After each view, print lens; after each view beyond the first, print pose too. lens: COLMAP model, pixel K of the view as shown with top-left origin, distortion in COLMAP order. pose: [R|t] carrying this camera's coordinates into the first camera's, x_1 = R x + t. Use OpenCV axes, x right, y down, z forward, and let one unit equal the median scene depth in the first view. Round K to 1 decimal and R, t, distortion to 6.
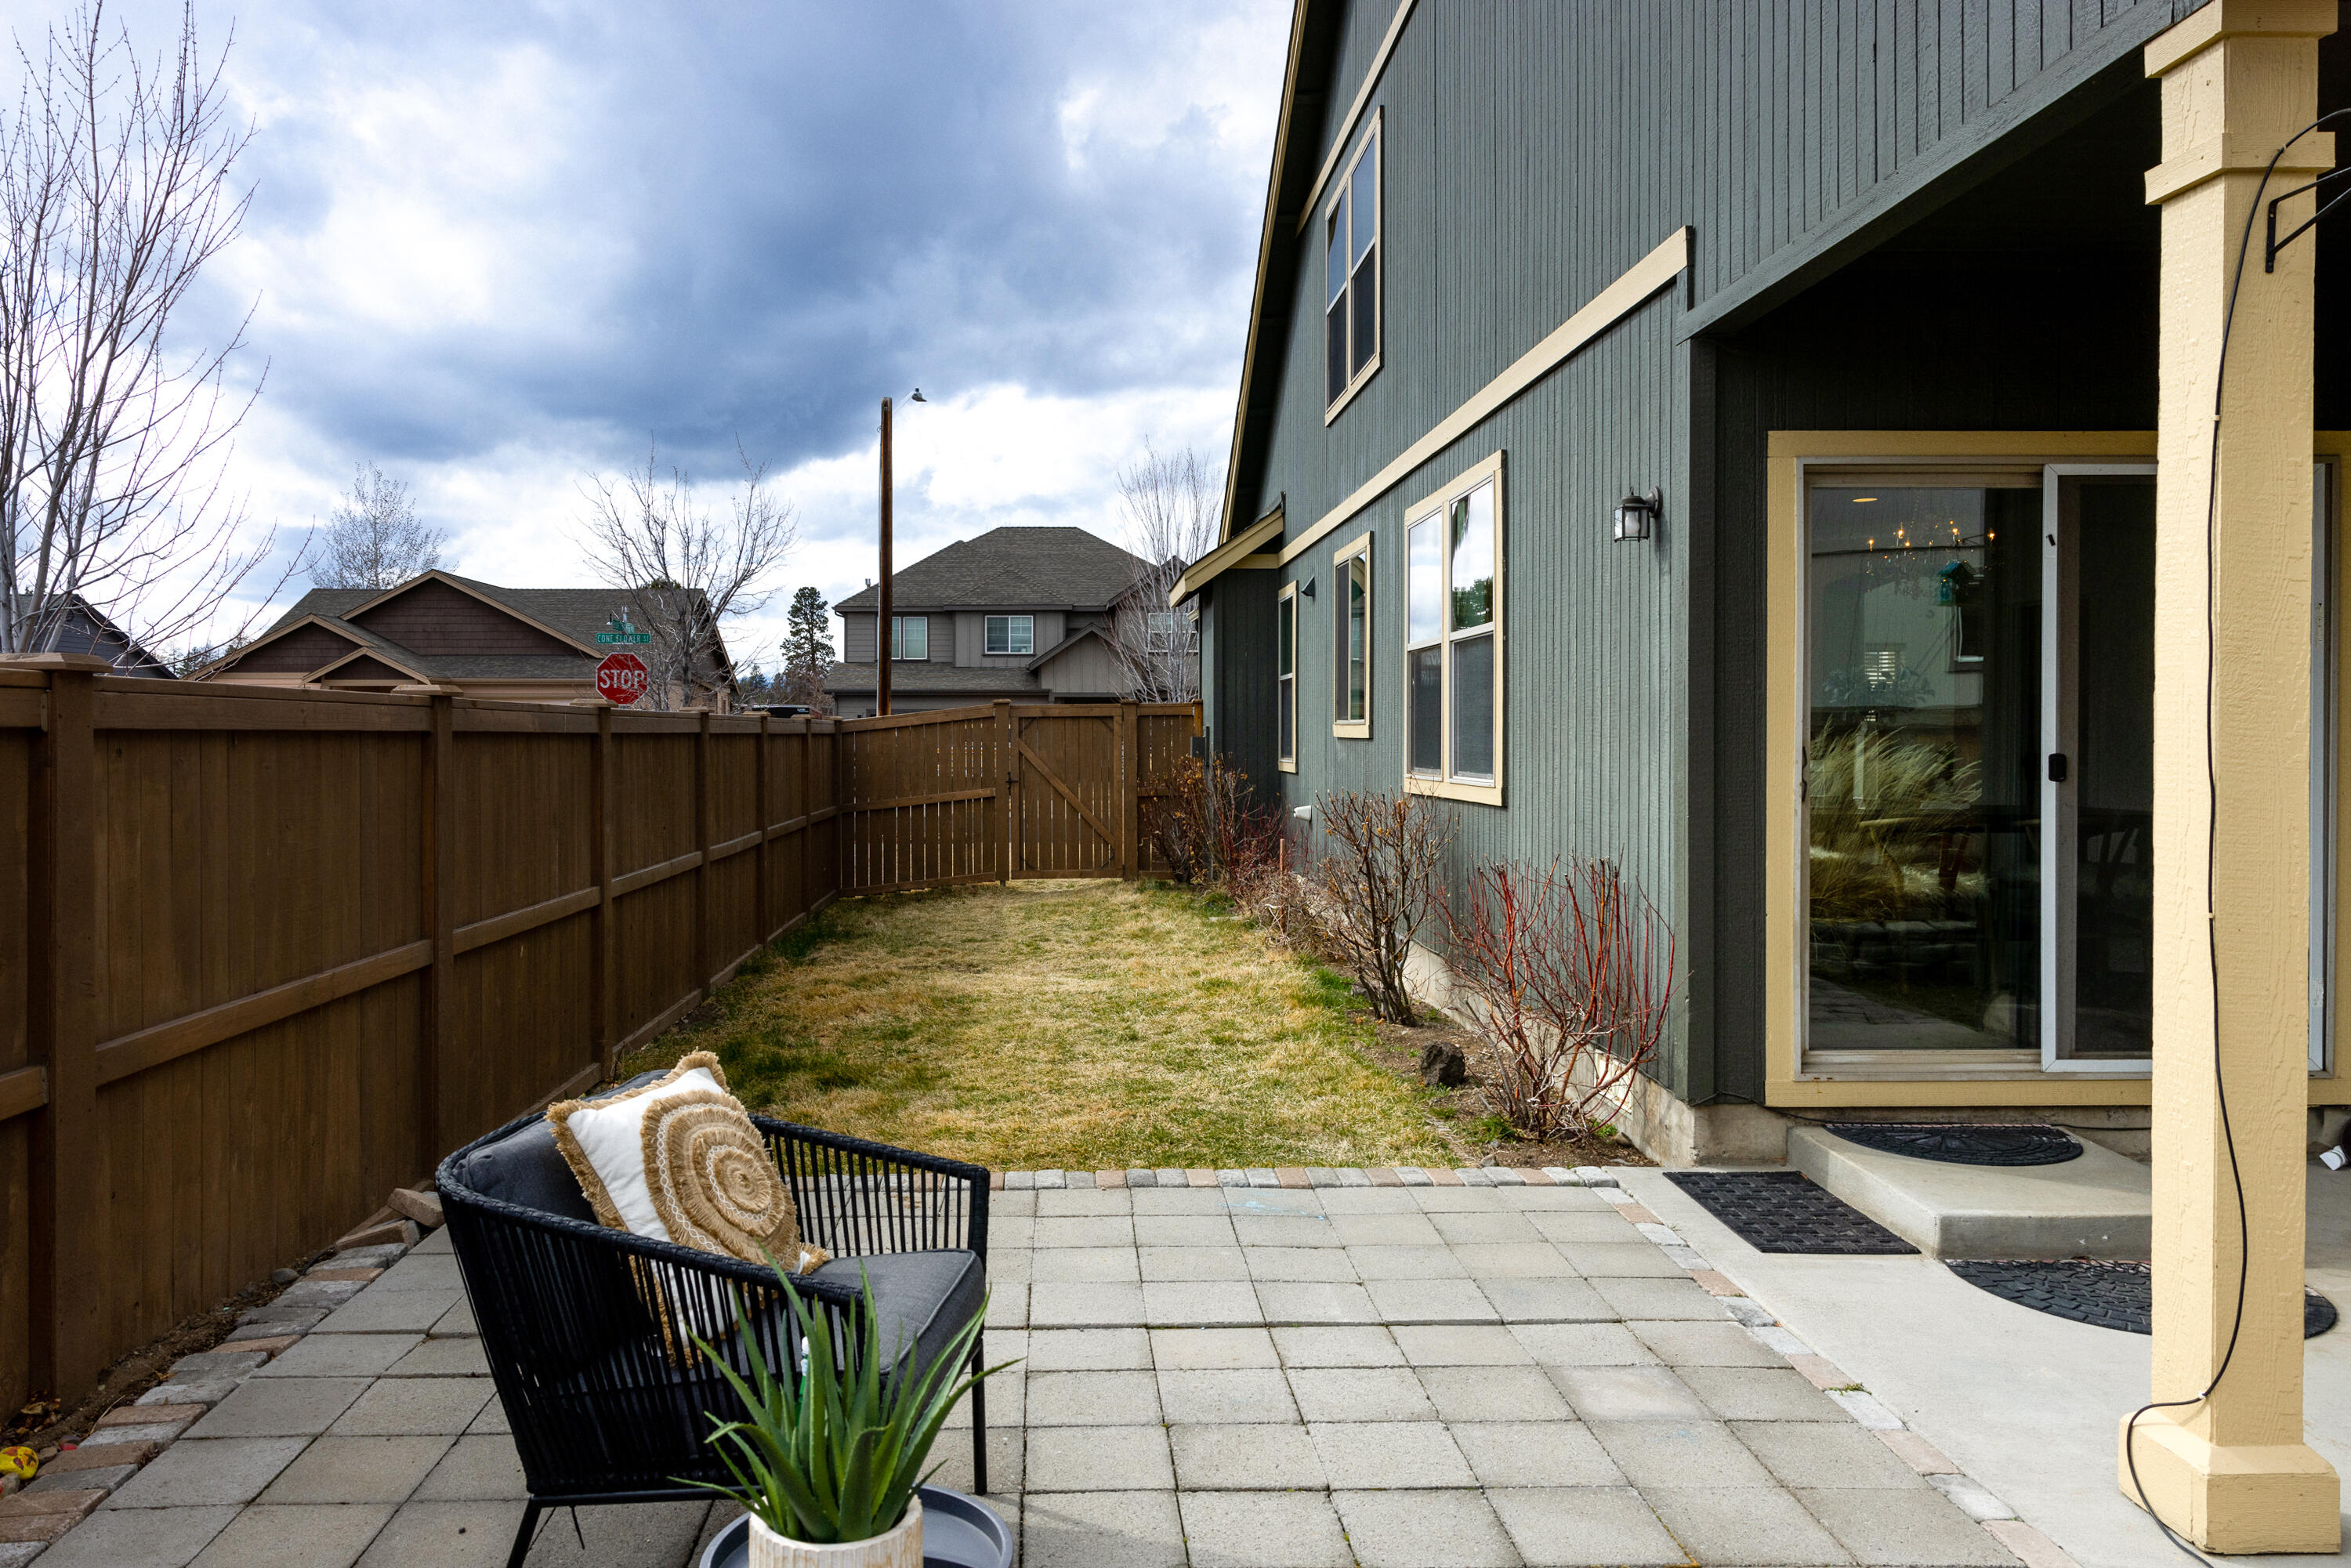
lens RADIAL K [[1647.8, 0, 1144.6], [0, 1647.8, 738.1], [0, 0, 1]] dist [0.005177, -0.000356]
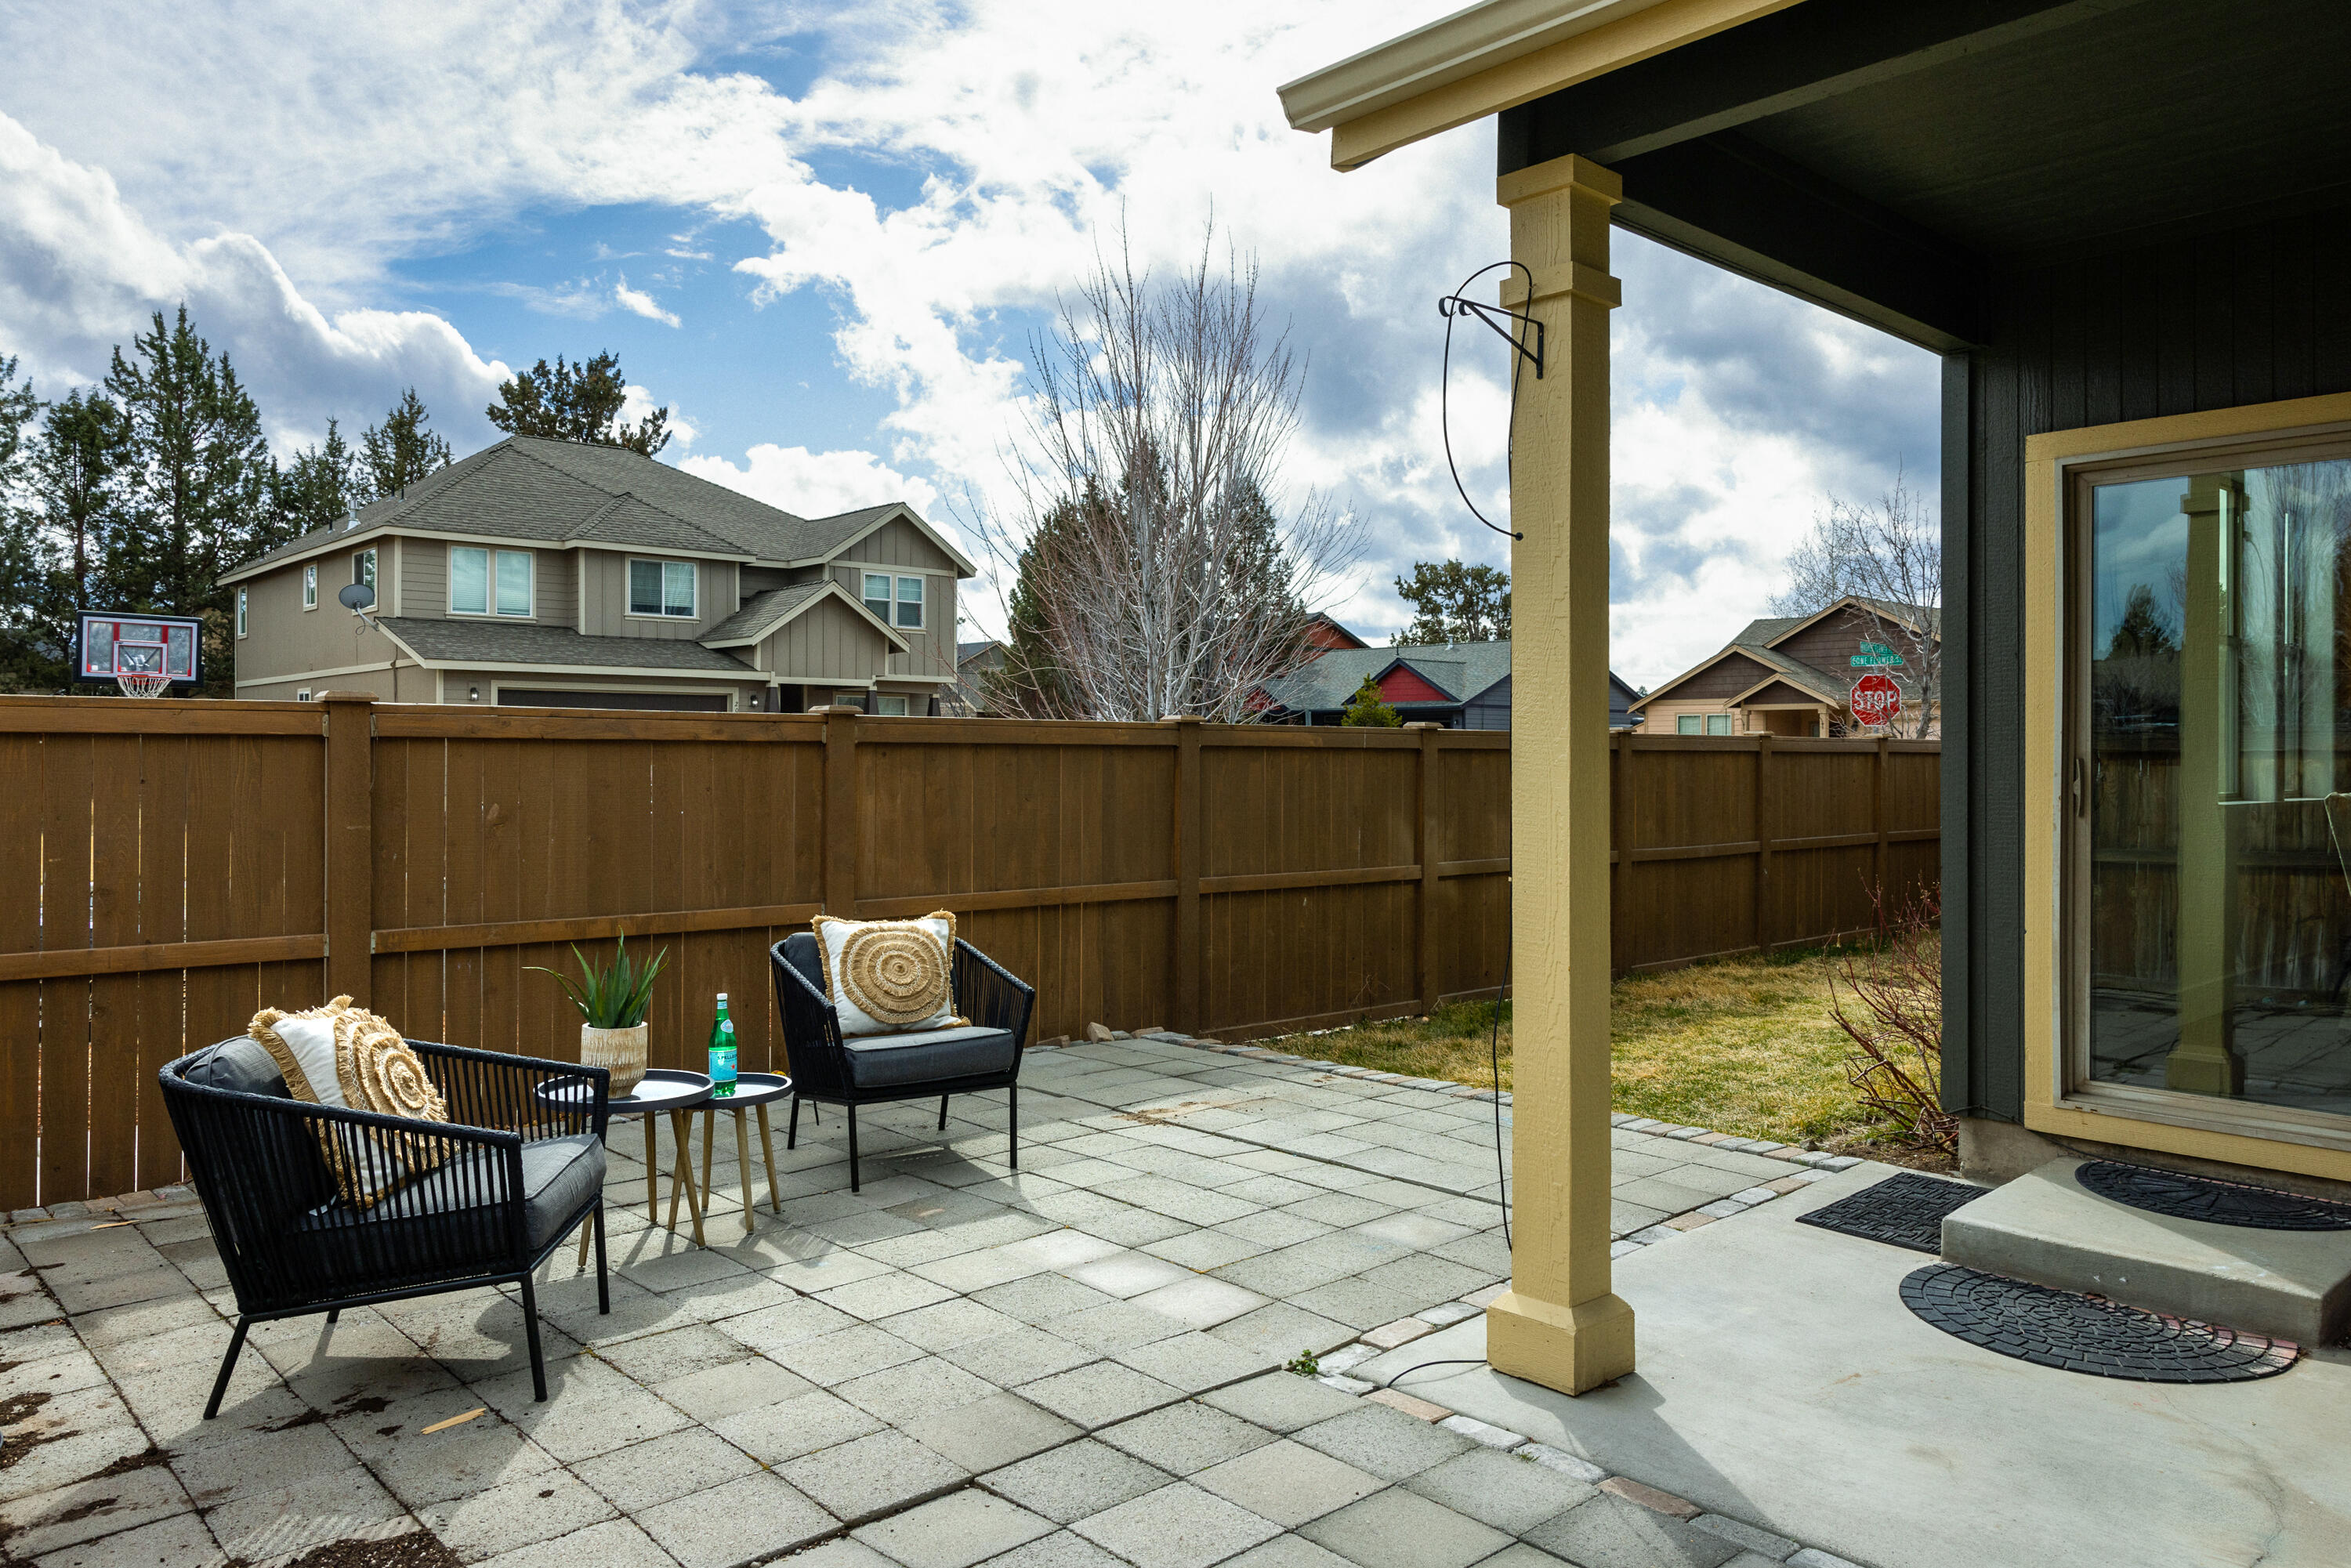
lens RADIAL K [[1647.8, 0, 1144.6], [0, 1647.8, 738.1], [0, 0, 1]] dist [0.005177, -0.000356]
pose [[0.649385, -0.003718, -0.760450, 0.779386], [-0.006460, 0.999925, -0.010405, 0.006502], [0.760432, 0.011670, 0.649313, -0.030564]]
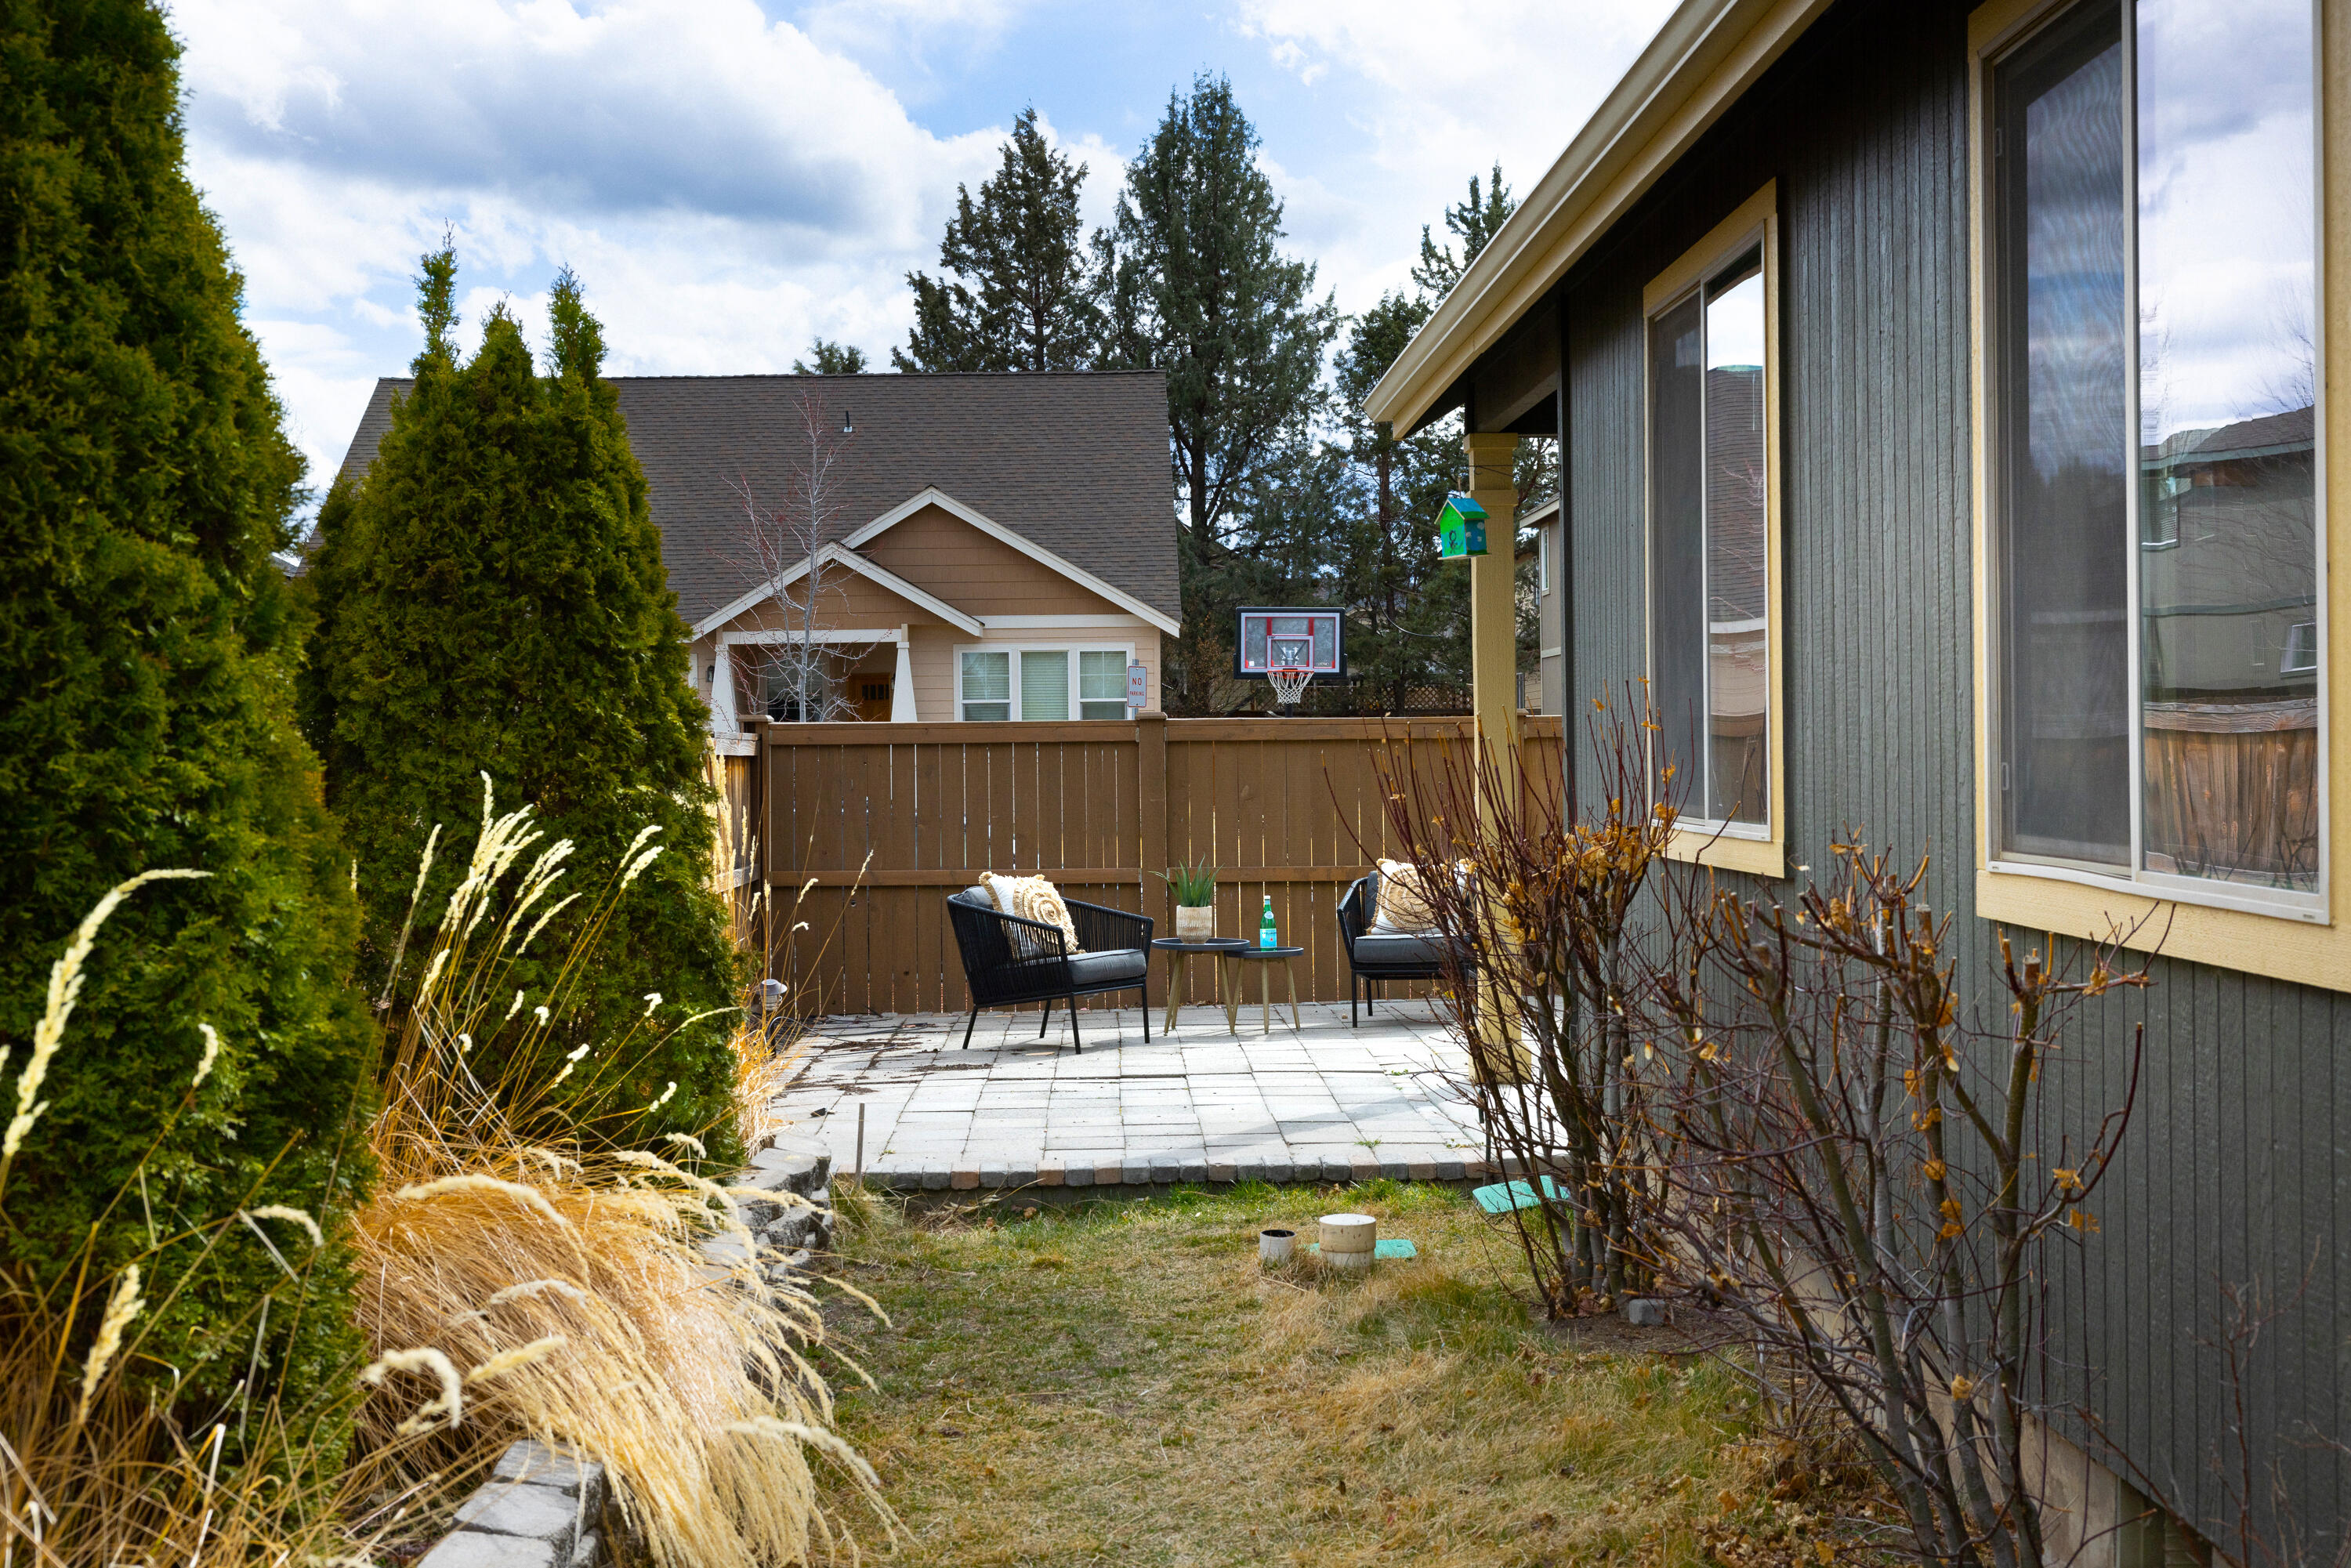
lens RADIAL K [[2970.4, 0, 1175.5], [0, 2970.4, 784.0], [0, 0, 1]] dist [0.003963, -0.000701]
pose [[0.004745, 0.016120, -0.999859, 2.573009], [0.010874, 0.999810, 0.016171, -0.007338], [0.999930, -0.010949, 0.004569, 0.272668]]
